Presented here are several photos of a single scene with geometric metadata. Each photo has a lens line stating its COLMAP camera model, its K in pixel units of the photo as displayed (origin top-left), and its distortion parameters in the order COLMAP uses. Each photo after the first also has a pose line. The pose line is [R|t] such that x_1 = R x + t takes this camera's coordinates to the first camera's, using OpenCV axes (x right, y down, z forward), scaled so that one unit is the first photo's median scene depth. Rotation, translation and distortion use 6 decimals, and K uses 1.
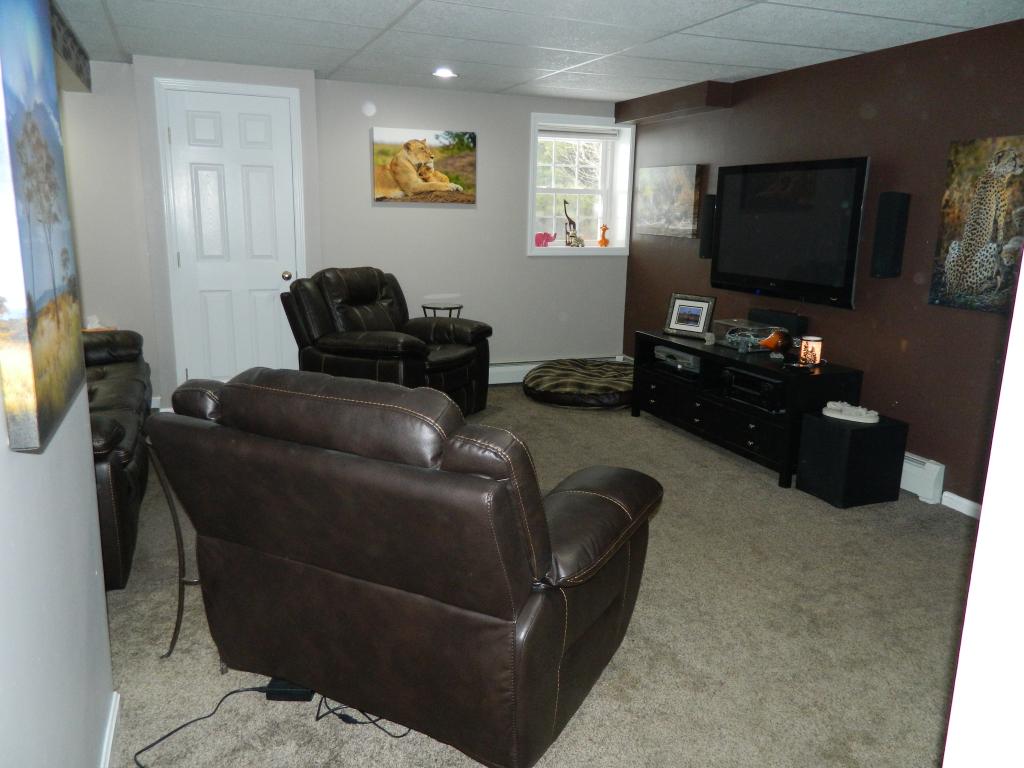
lens RADIAL K [[777.1, 0, 512.9], [0, 777.1, 380.8], [0, 0, 1]] dist [0.028806, -0.021024]
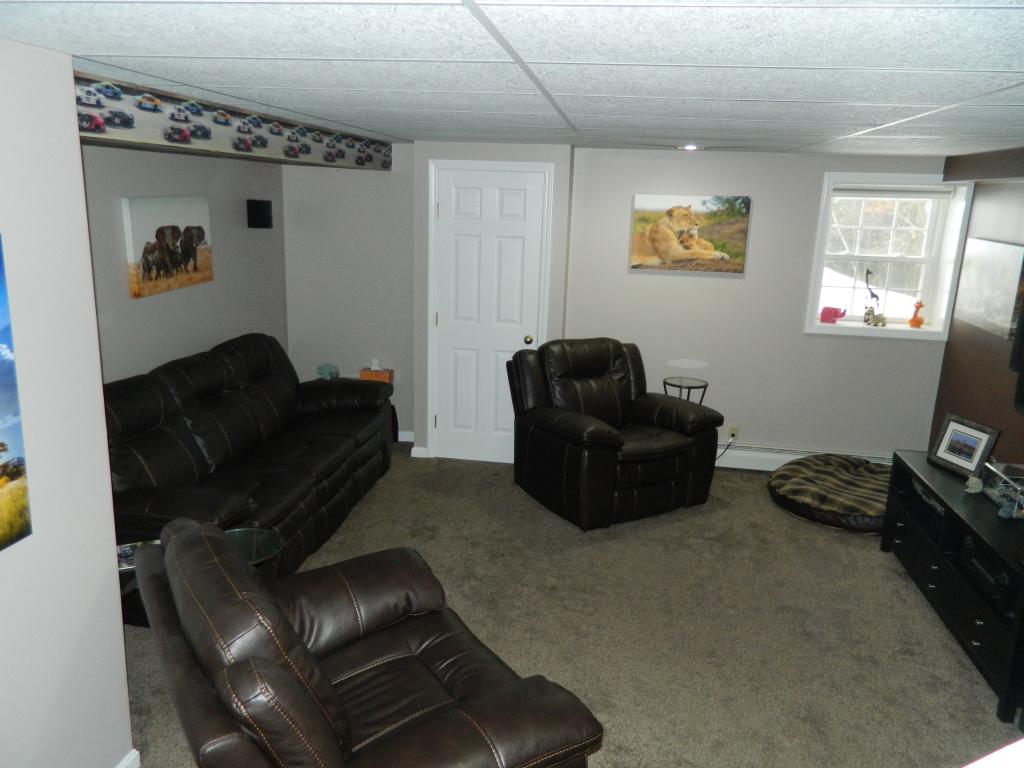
lens RADIAL K [[777.1, 0, 511.7], [0, 777.1, 386.9], [0, 0, 1]] dist [0.028806, -0.021024]
pose [[0.856125, 0.134430, -0.498978, 0.200319], [-0.127703, 0.990661, 0.047787, -0.109682], [0.500742, 0.022809, 0.865296, 0.082950]]
